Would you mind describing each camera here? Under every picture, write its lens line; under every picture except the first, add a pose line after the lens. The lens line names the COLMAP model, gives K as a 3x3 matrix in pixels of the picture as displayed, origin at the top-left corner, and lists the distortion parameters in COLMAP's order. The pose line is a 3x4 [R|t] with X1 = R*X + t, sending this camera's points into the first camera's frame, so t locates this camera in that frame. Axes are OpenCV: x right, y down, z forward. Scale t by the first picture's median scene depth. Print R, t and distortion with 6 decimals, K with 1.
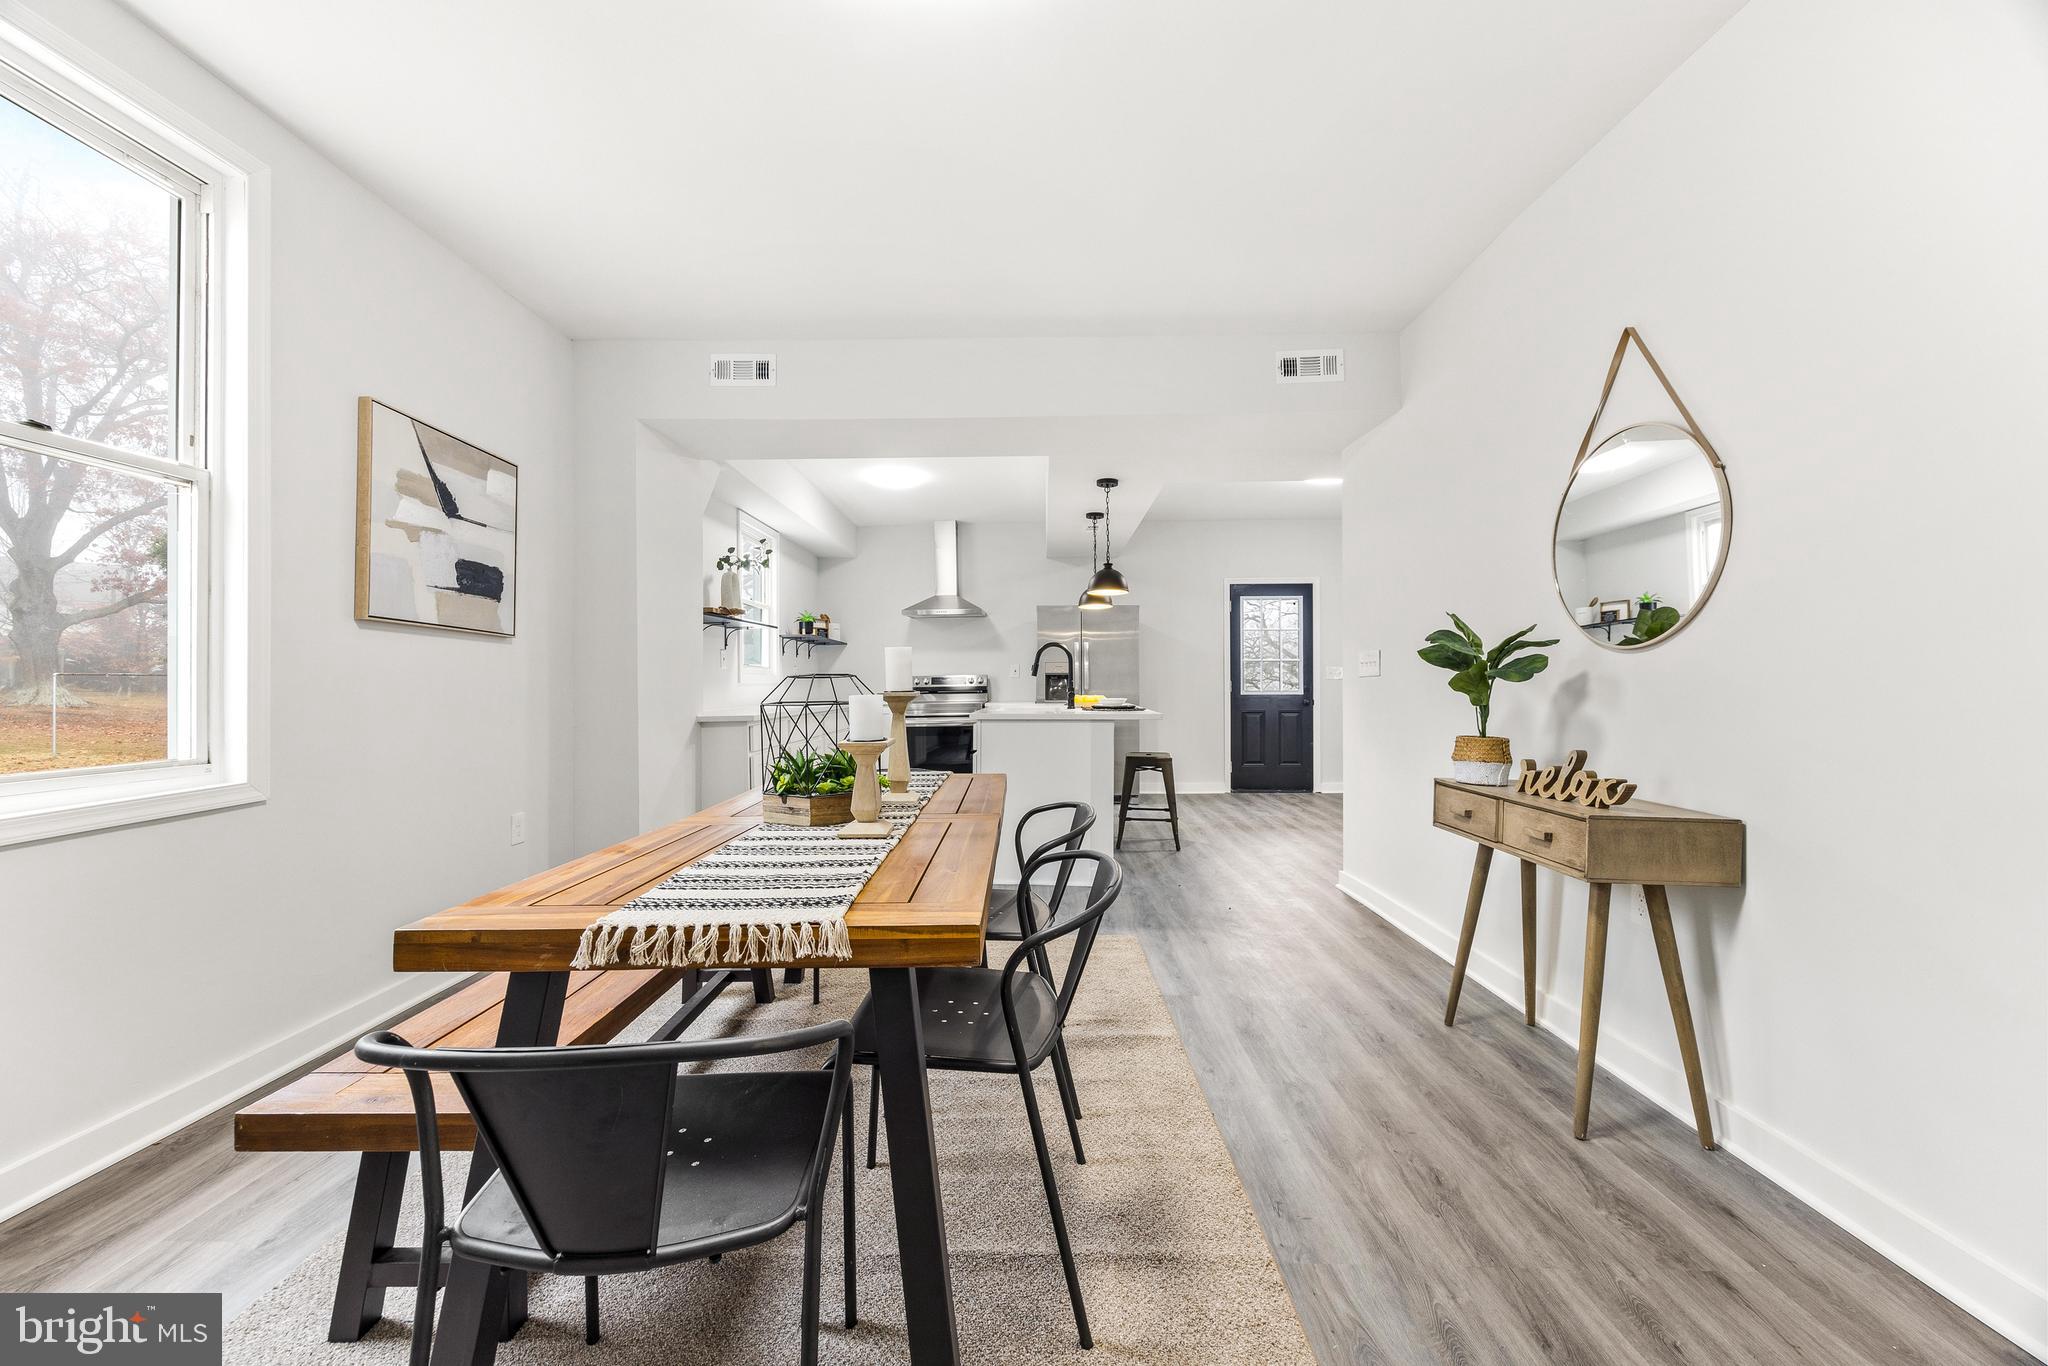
lens RADIAL K [[774.5, 0, 1017.5], [0, 774.5, 686.7], [0, 0, 1]] dist [-0.003133, 0.000050]
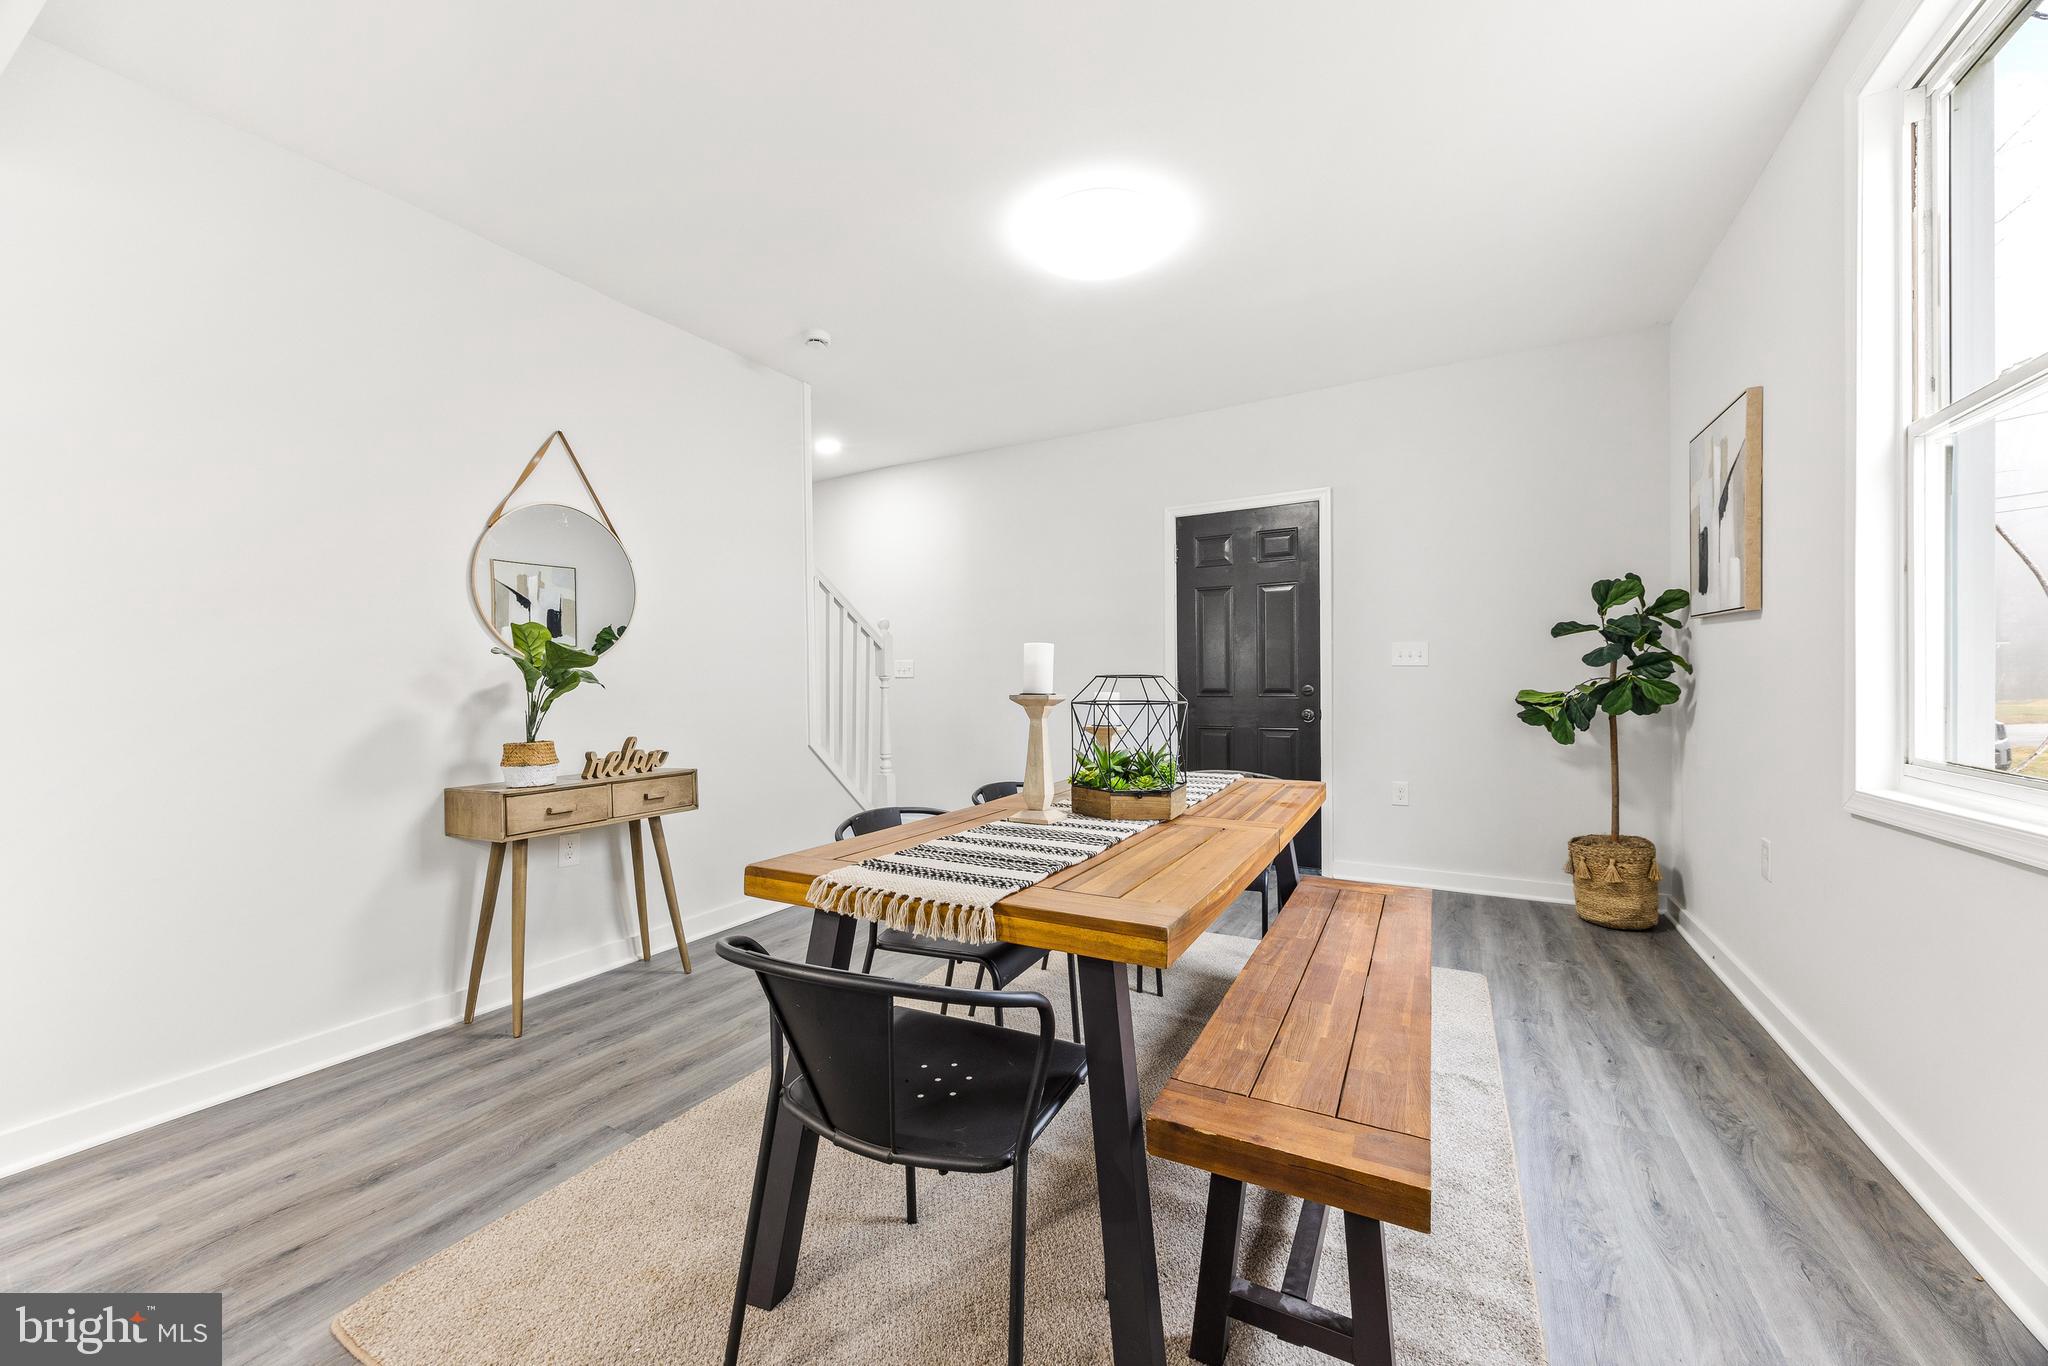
lens RADIAL K [[774.5, 0, 1012.6], [0, 774.5, 681.4], [0, 0, 1]] dist [-0.003133, 0.000050]
pose [[-0.881829, 0.014236, 0.471354, -0.416107], [0.016761, 0.999859, 0.001159, -0.006742], [-0.471271, 0.008922, -0.881943, 1.378350]]
